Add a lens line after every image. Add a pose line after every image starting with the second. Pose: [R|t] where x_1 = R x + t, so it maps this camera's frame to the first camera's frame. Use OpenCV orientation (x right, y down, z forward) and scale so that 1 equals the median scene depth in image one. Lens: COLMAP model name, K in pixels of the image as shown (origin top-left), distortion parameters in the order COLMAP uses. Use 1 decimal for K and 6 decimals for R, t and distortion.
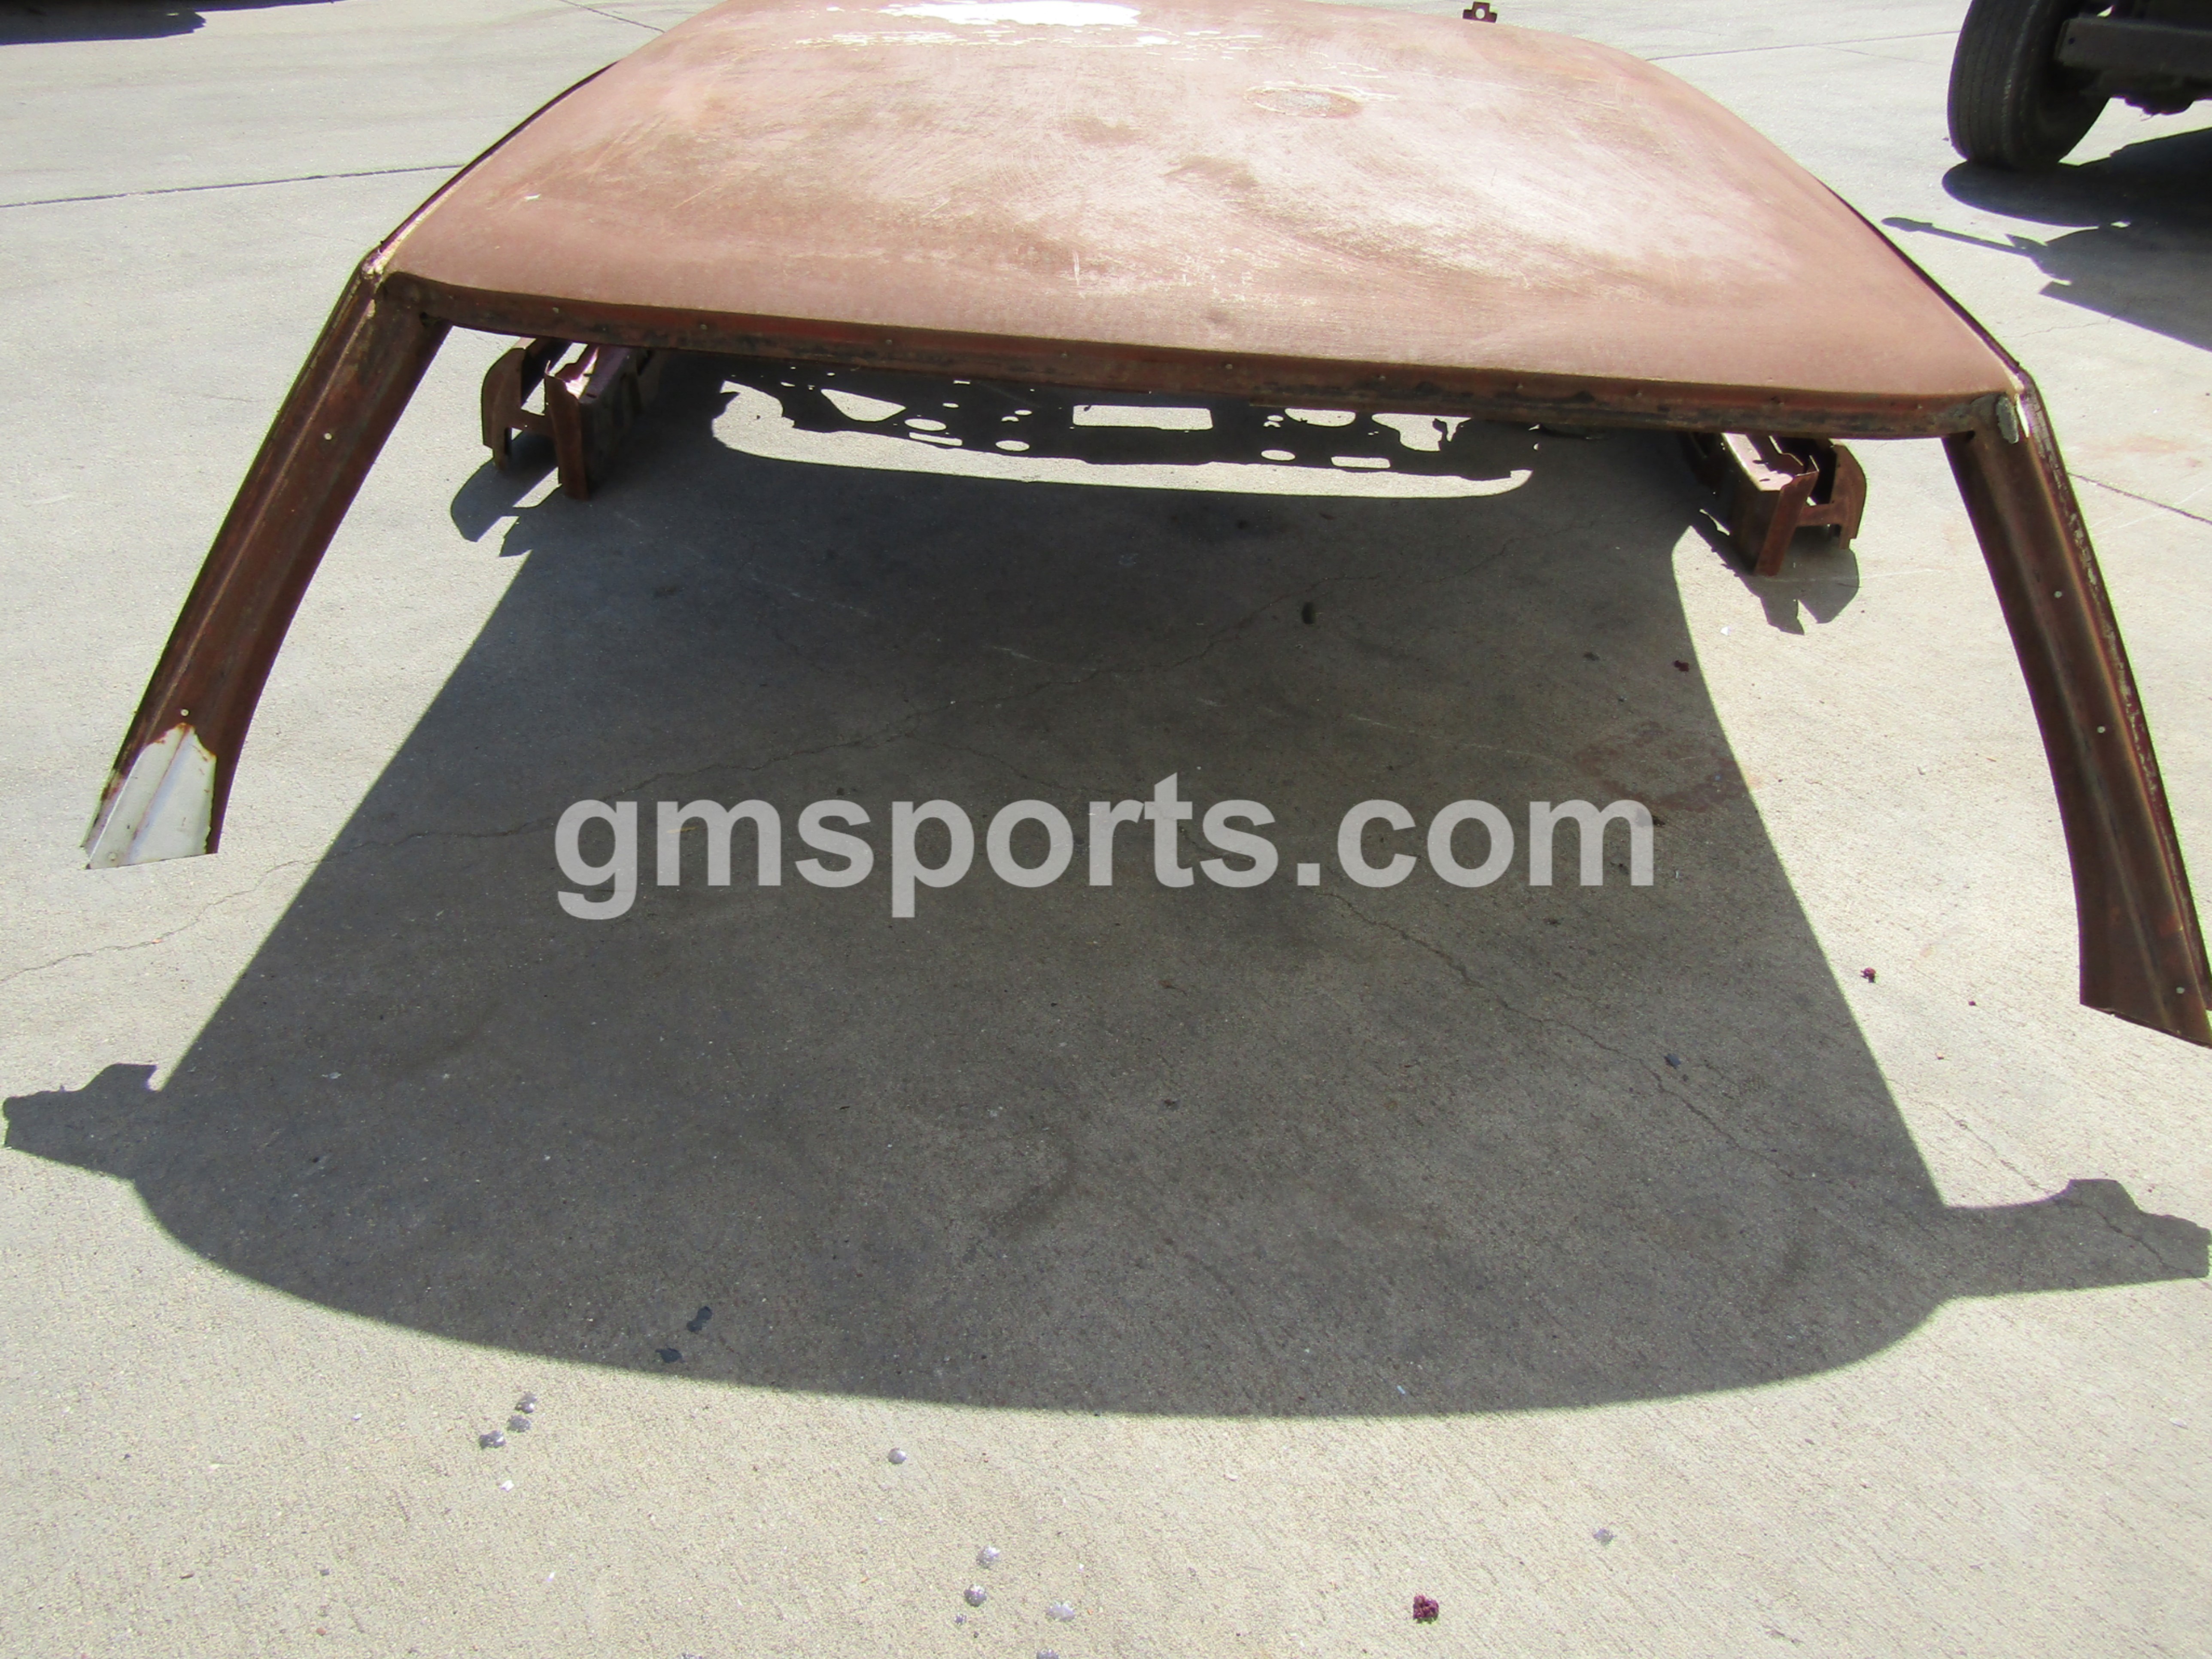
lens RADIAL K [[1568.1, 0, 1101.7], [0, 1568.1, 826.0], [0, 0, 1]] dist [-0.006561, -0.001955]
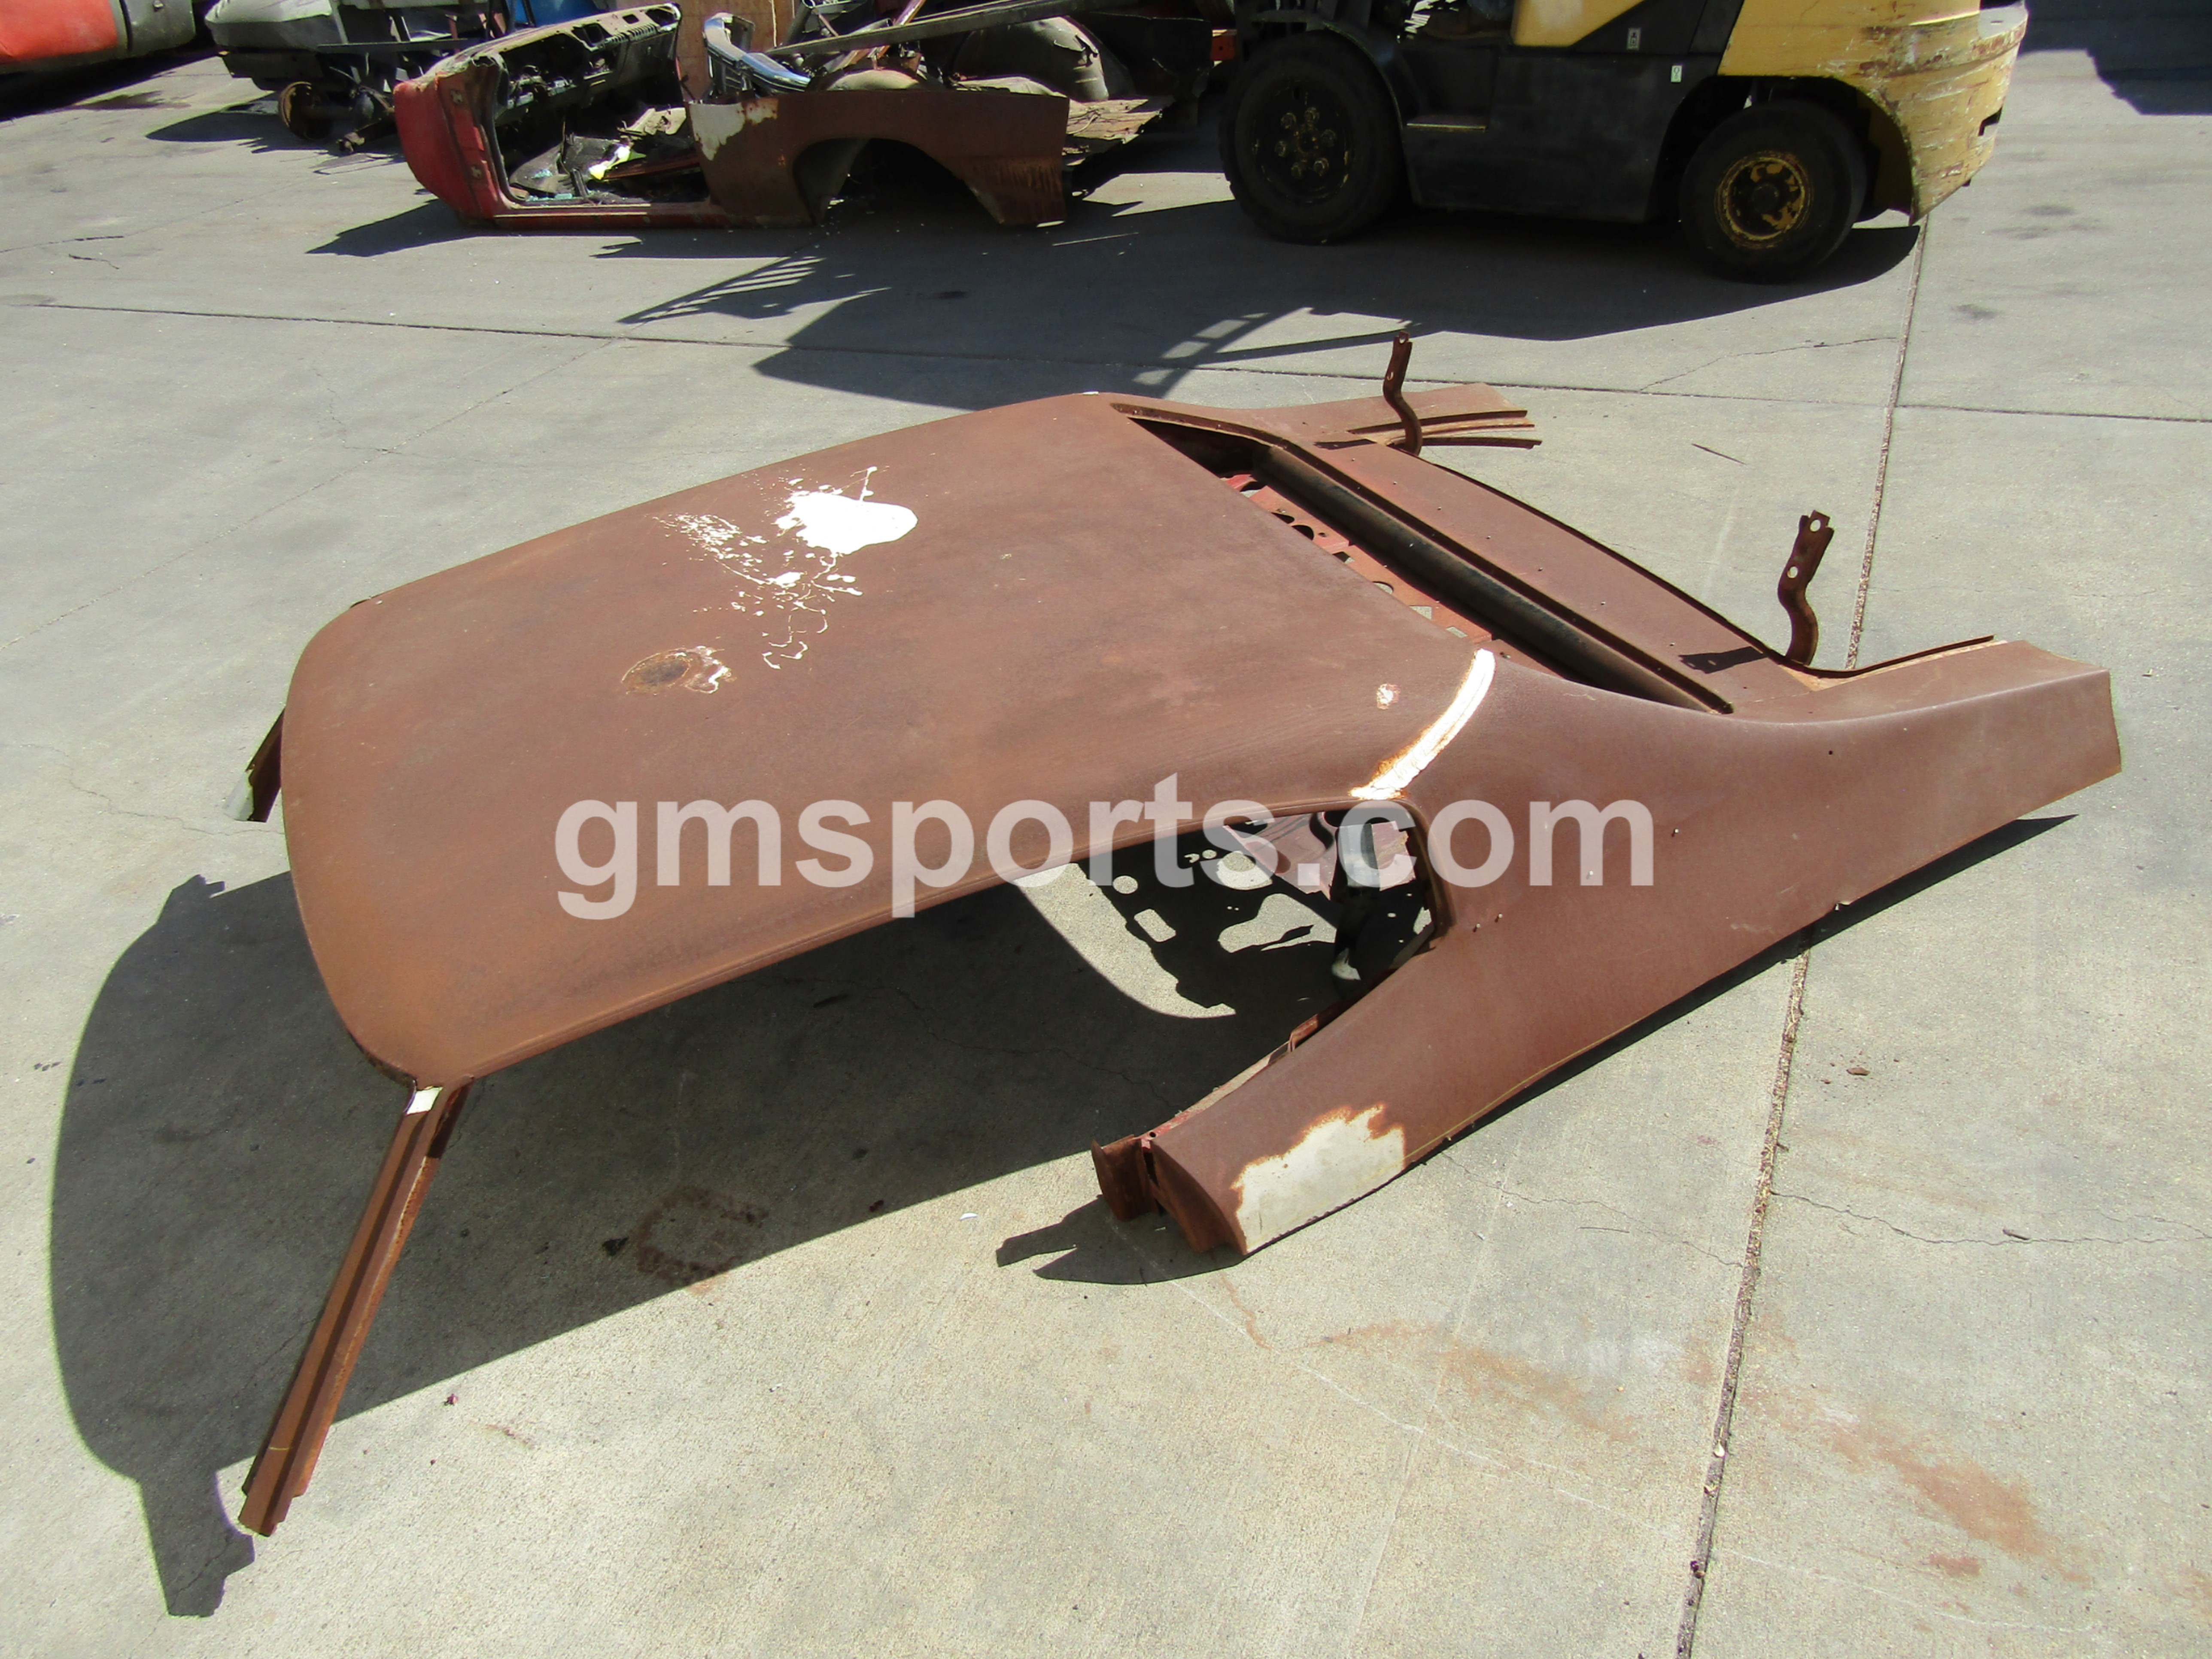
lens RADIAL K [[1568.1, 0, 1110.1], [0, 1568.1, 821.7], [0, 0, 1]] dist [-0.006561, -0.001955]
pose [[0.467073, 0.427242, -0.774150, 1.685542], [-0.395082, 0.884100, 0.249554, -0.973661], [0.791046, 0.189293, 0.581735, 0.583526]]
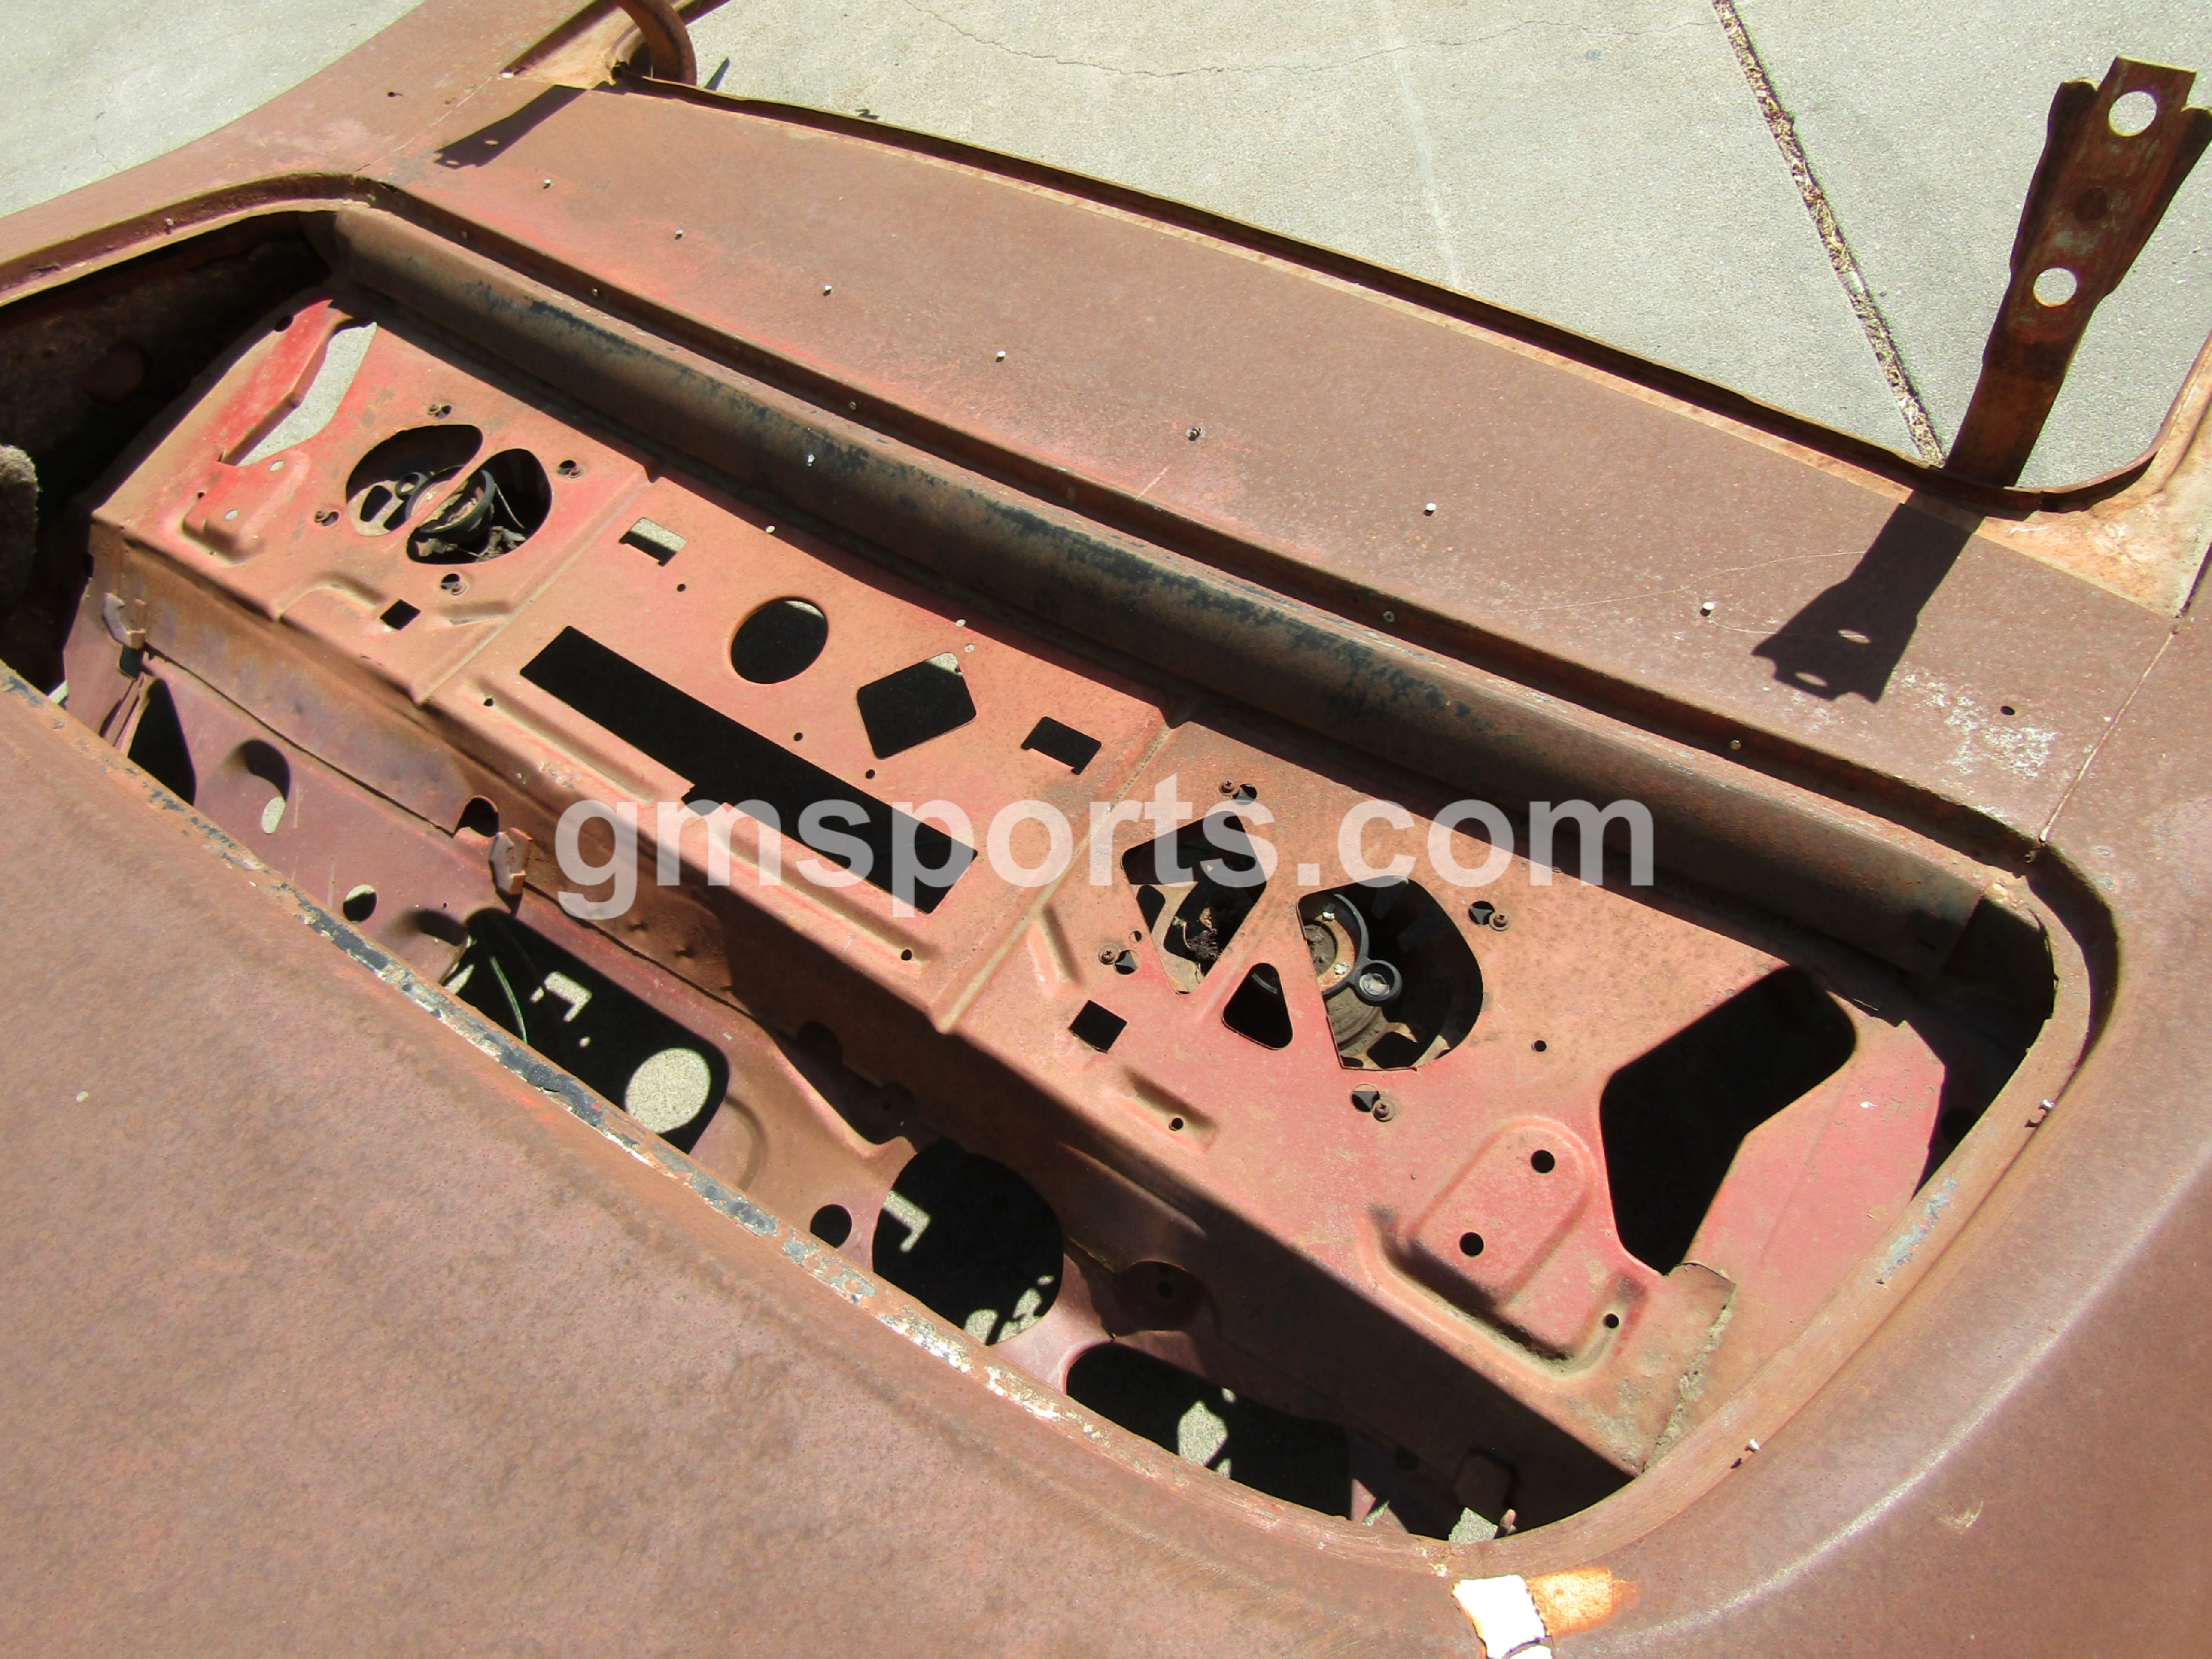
lens RADIAL K [[1568.1, 0, 1119.4], [0, 1568.1, 820.3], [0, 0, 1]] dist [-0.006561, -0.001955]
pose [[0.814535, 0.347432, -0.464568, 0.579827], [-0.073628, 0.856261, 0.511270, -1.182400], [0.575422, -0.382242, 0.723035, 1.566435]]
